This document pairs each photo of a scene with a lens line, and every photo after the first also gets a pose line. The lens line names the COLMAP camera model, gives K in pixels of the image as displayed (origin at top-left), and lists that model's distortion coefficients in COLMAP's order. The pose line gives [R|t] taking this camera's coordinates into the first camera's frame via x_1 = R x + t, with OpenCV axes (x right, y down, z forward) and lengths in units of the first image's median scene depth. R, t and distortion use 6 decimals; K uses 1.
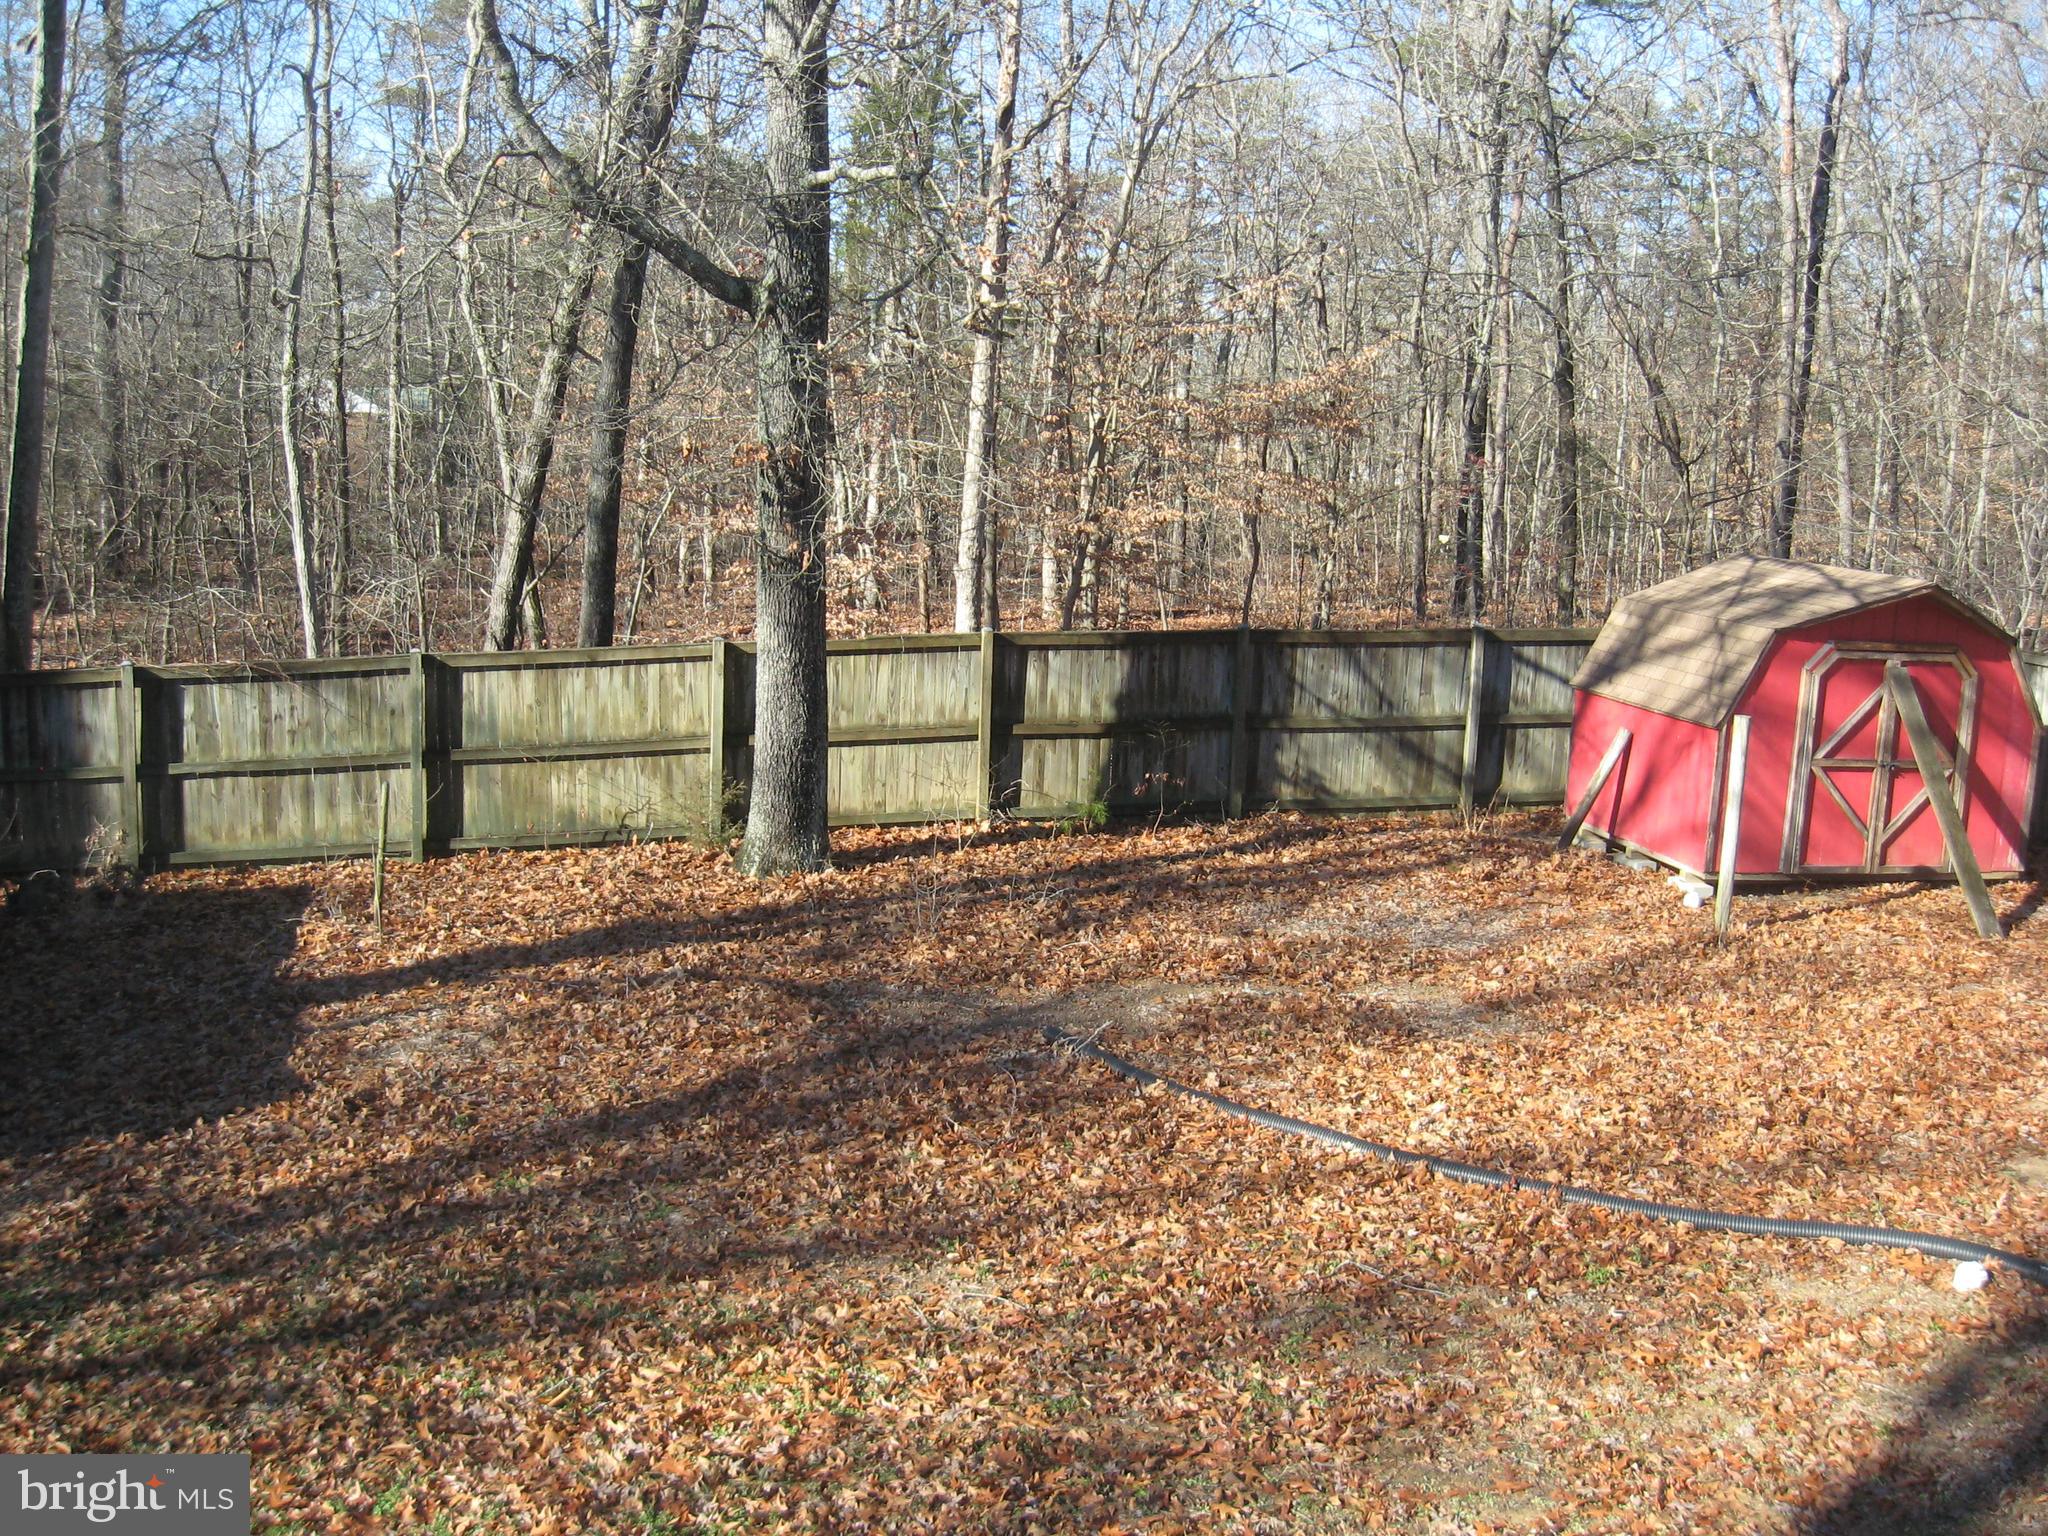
lens RADIAL K [[2125.2, 0, 1026.5], [0, 2125.2, 762.3], [0, 0, 1]] dist [-0.123201, 0.000000]
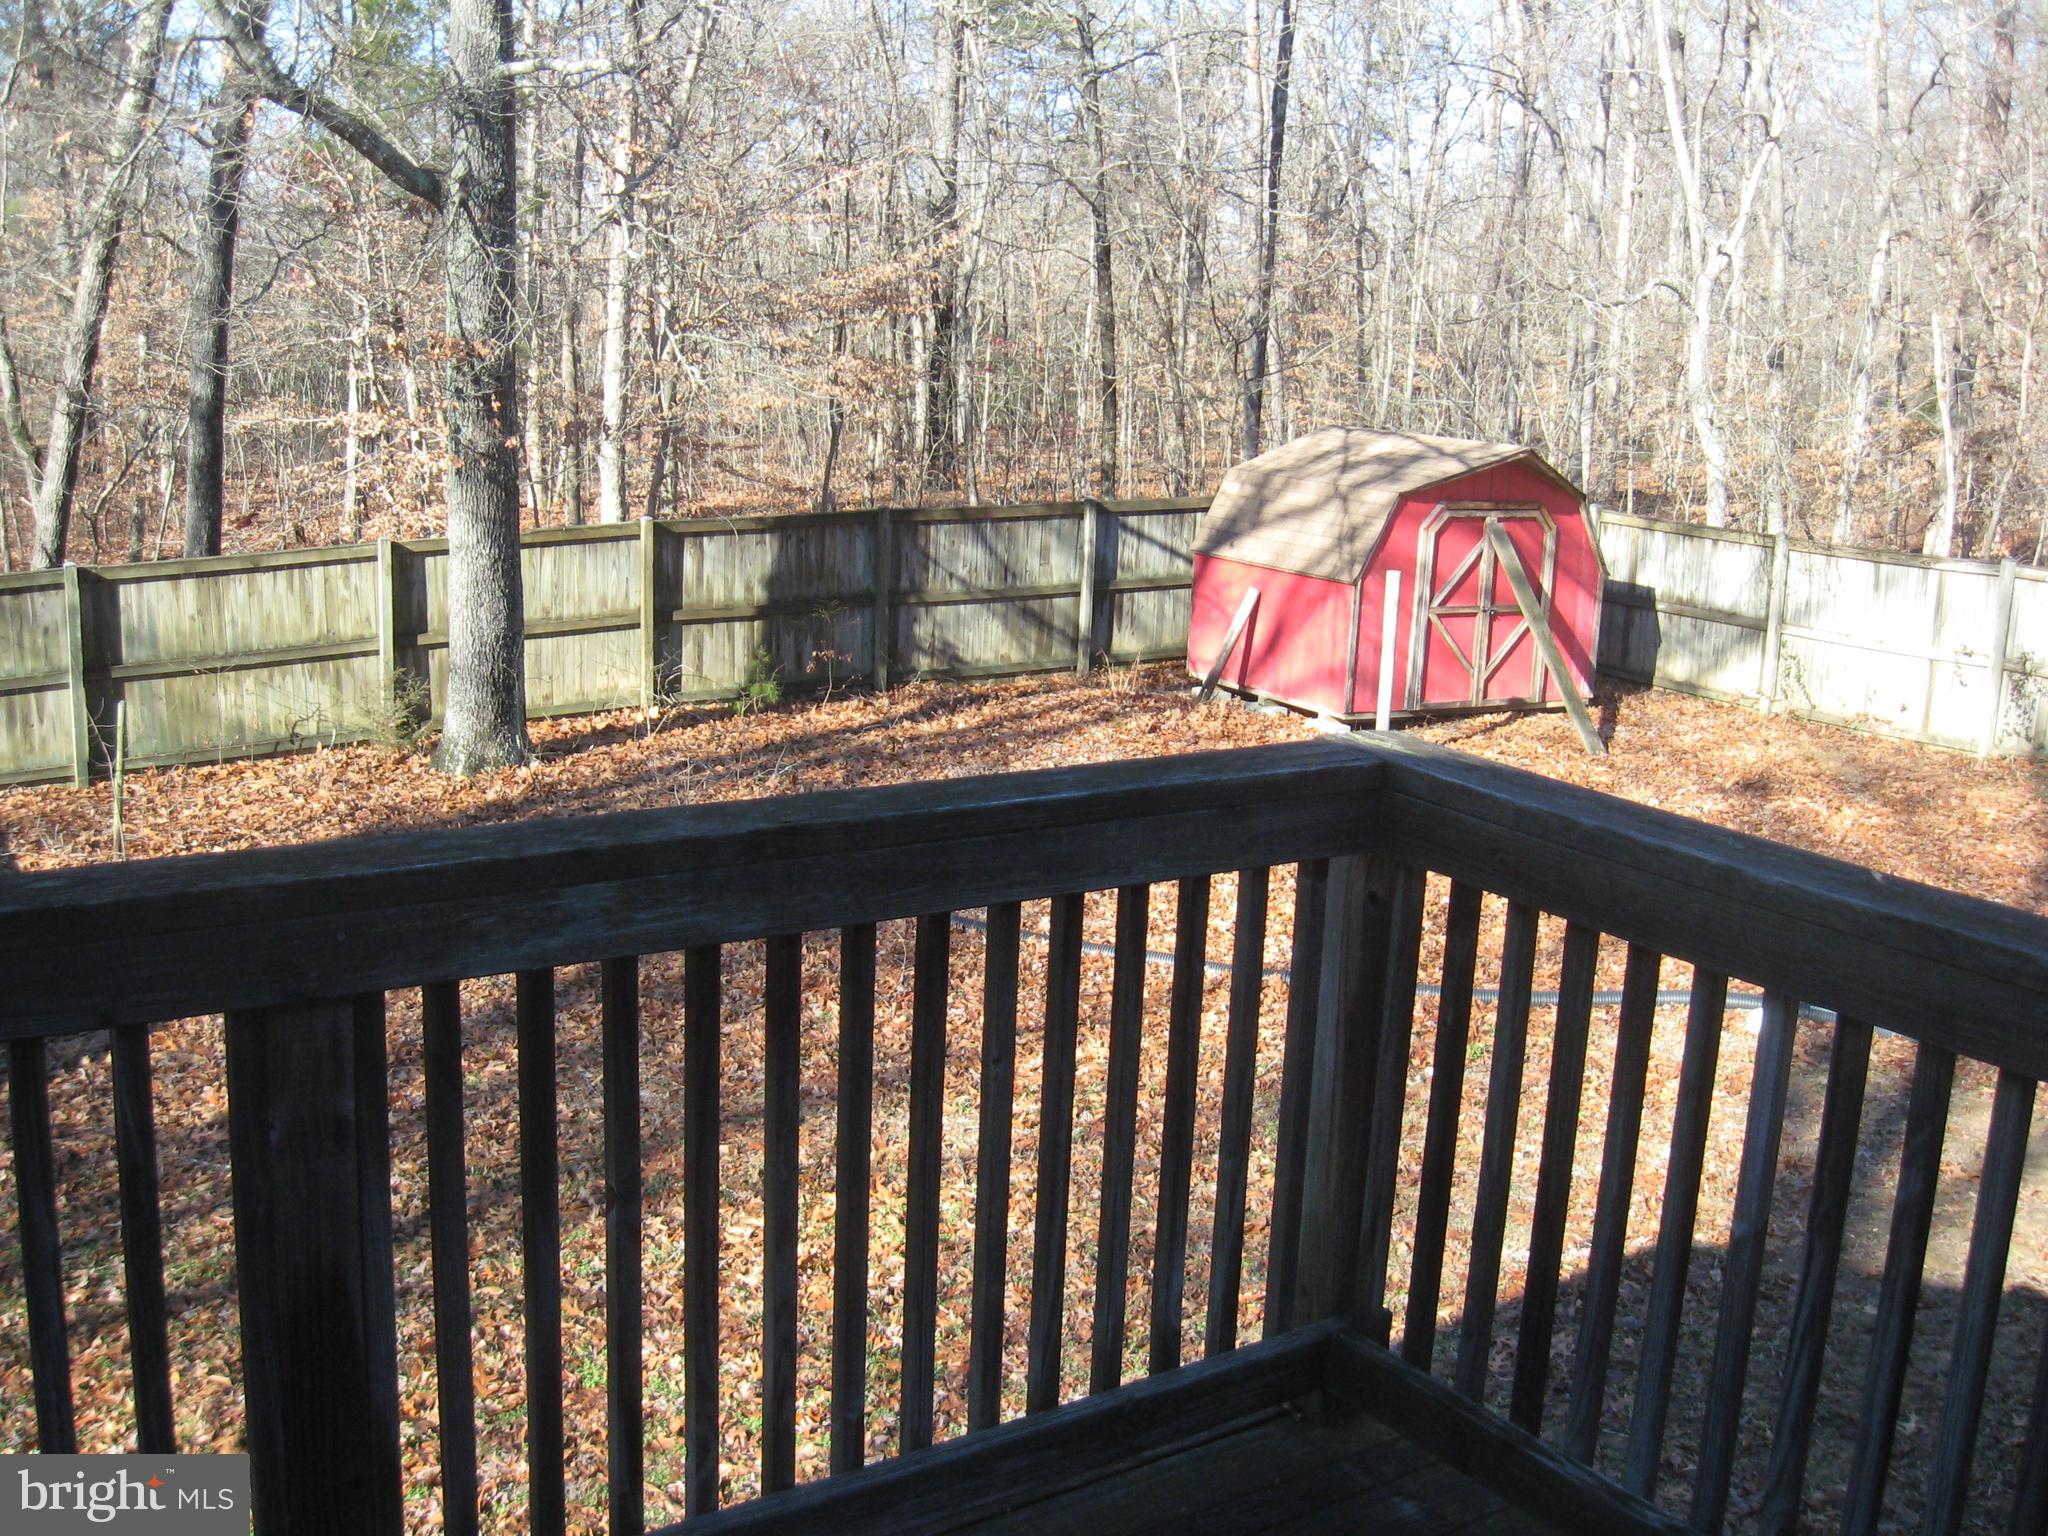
lens RADIAL K [[2125.2, 0, 1015.9], [0, 2125.2, 765.4], [0, 0, 1]] dist [-0.123201, 0.000000]
pose [[0.952474, -0.067751, 0.296989, -0.164262], [0.050508, 0.996583, 0.065362, -0.002120], [-0.300402, -0.047255, 0.952641, -0.020236]]
